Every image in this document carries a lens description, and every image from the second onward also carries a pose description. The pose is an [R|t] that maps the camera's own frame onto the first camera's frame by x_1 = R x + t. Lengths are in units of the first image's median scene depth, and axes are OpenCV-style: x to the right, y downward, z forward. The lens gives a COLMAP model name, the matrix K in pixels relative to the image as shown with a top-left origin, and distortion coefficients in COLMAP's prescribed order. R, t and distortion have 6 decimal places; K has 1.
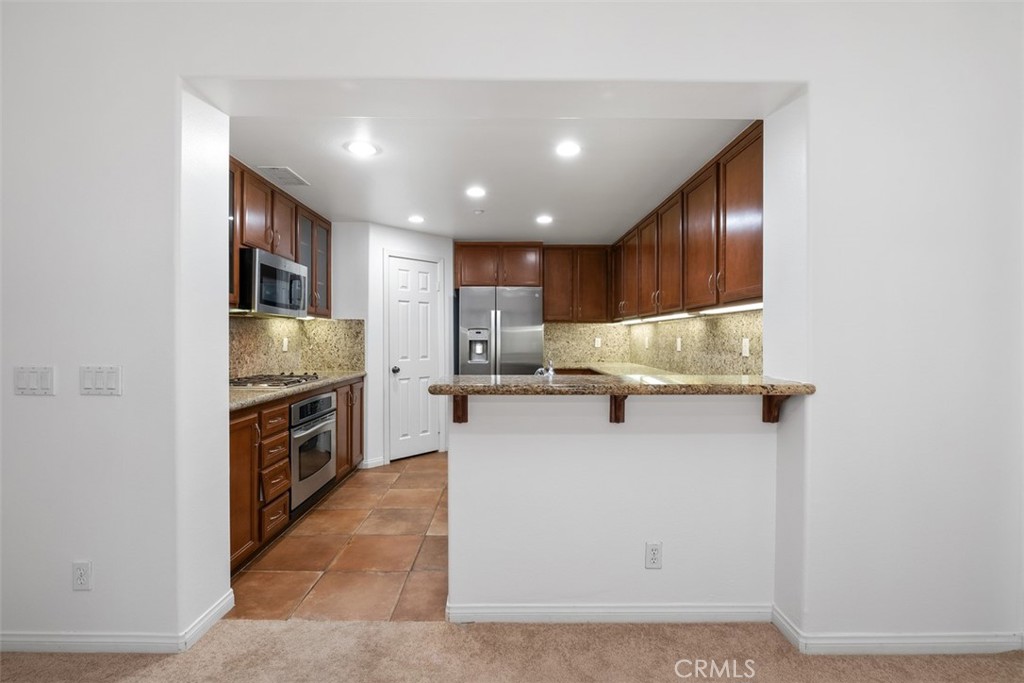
lens RADIAL K [[465.7, 0, 505.1], [0, 465.7, 340.5], [0, 0, 1]] dist [-0.014469, 0.002258]
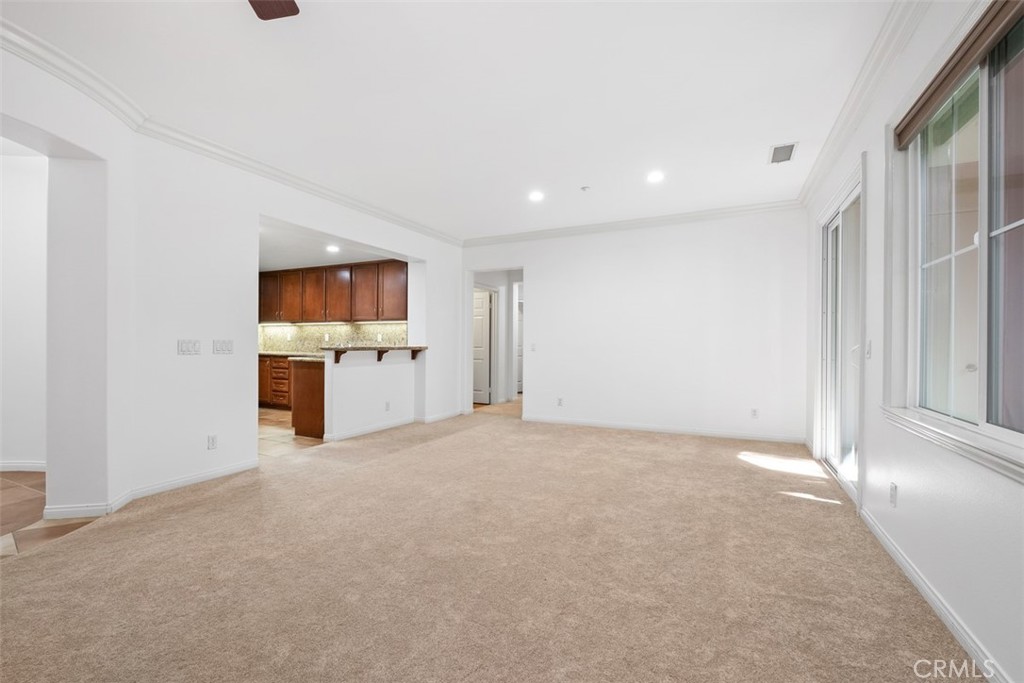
lens RADIAL K [[443.9, 0, 507.2], [0, 443.9, 344.0], [0, 0, 1]] dist [-0.008469, -0.000074]
pose [[0.444377, -0.000847, 0.895839, -0.874842], [0.000340, 1.000000, 0.000777, 0.031957], [-0.895840, -0.000041, 0.444377, -0.438611]]
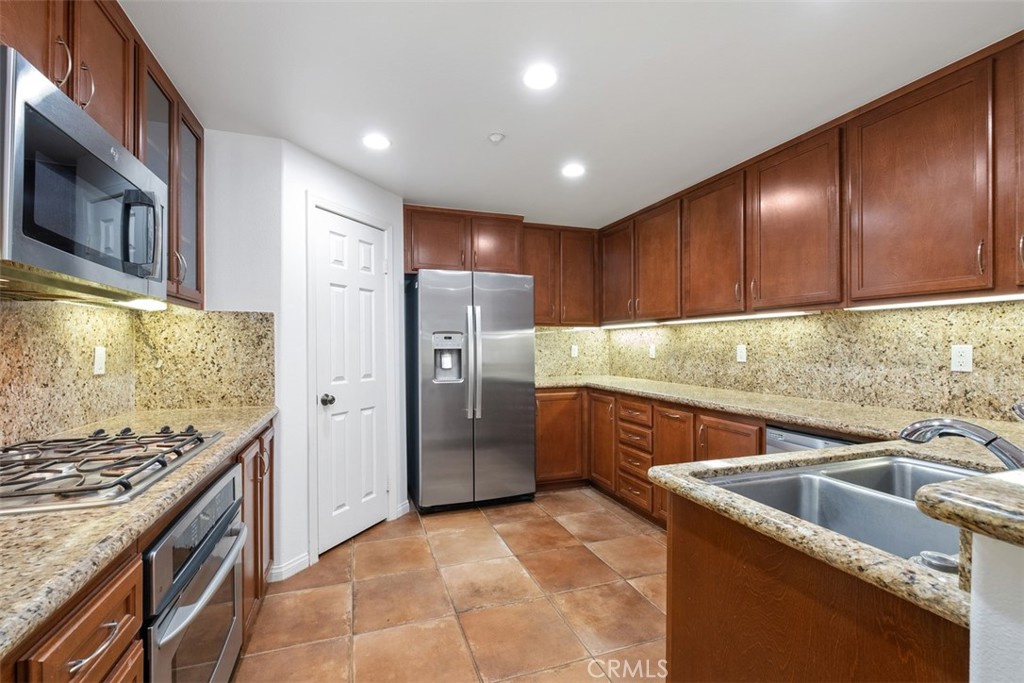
lens RADIAL K [[443.9, 0, 506.5], [0, 443.9, 347.5], [0, 0, 1]] dist [-0.008469, -0.000074]
pose [[0.945434, -0.004014, 0.325790, -0.216861], [0.004909, 0.999986, -0.001923, -0.001410], [-0.325778, 0.003418, 0.945440, 0.419392]]
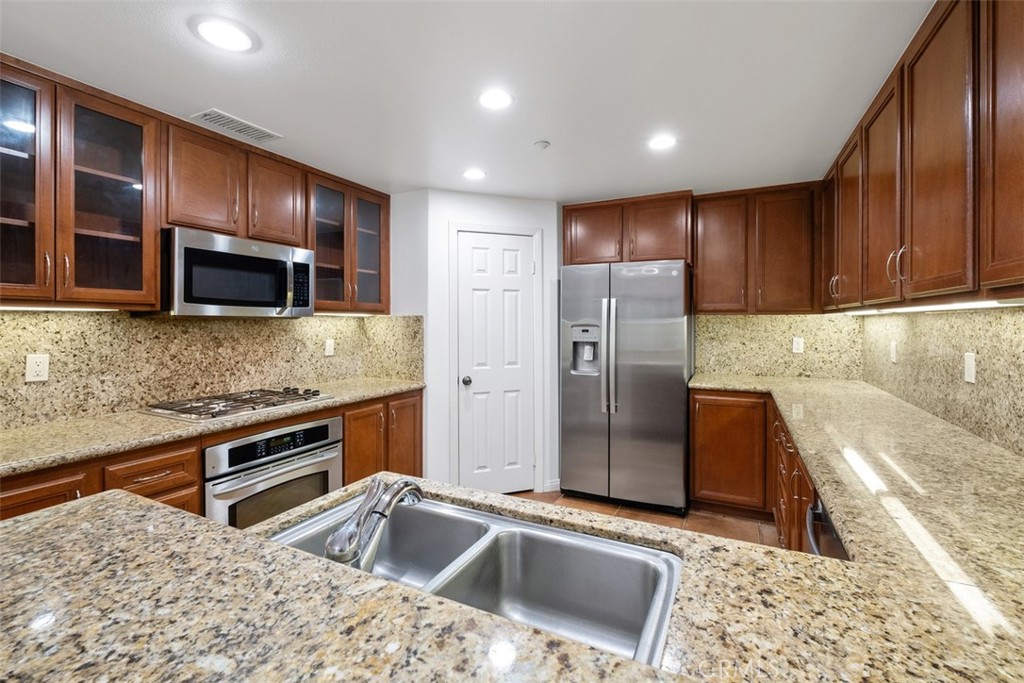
lens RADIAL K [[443.9, 0, 511.9], [0, 443.9, 322.7], [0, 0, 1]] dist [-0.008469, -0.000074]
pose [[0.894979, -0.001700, -0.446105, 0.162895], [0.000024, 0.999993, -0.003764, -0.030772], [0.446108, 0.003358, 0.894973, 0.412608]]
